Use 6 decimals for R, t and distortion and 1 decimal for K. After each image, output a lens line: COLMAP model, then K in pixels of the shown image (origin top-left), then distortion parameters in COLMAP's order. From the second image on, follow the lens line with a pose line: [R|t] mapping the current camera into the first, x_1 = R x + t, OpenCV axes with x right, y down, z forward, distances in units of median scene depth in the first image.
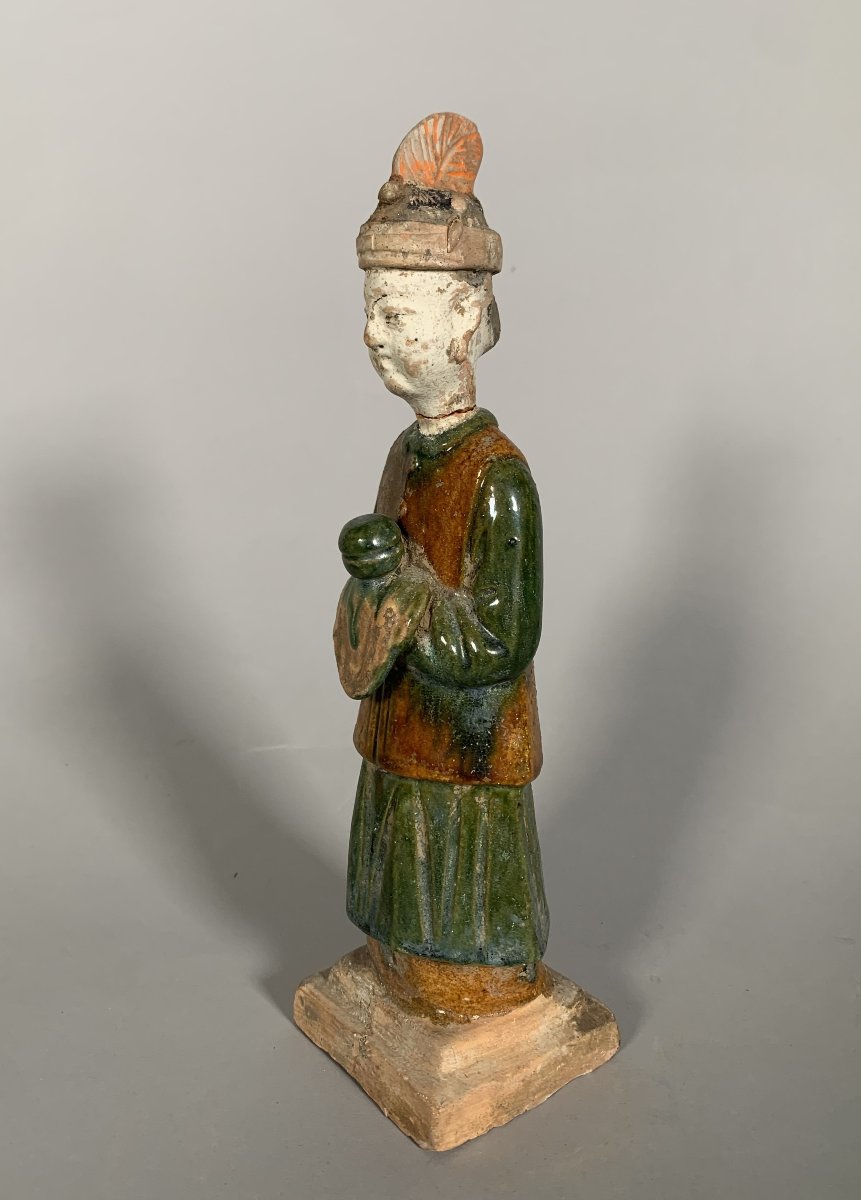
lens RADIAL K [[1052.7, 0, 430.5], [0, 1052.7, 600.0], [0, 0, 1]] dist [-0.002451, 0.011767]
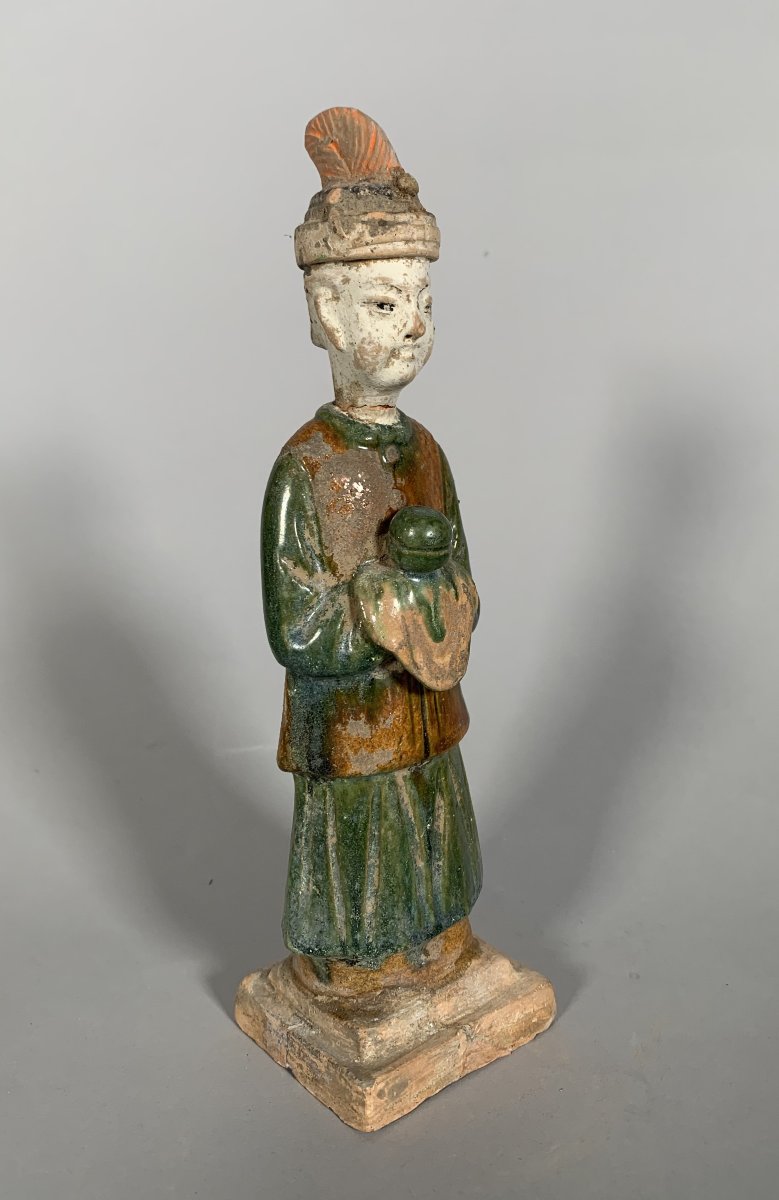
lens RADIAL K [[1061.0, 0, 389.5], [0, 1061.0, 600.0], [0, 0, 1]] dist [0.005148, -0.009783]
pose [[0.001362, -0.242605, 0.970124, -1.035322], [0.290297, 0.928444, 0.231775, -0.235791], [-0.956936, 0.281308, 0.071692, 0.967761]]
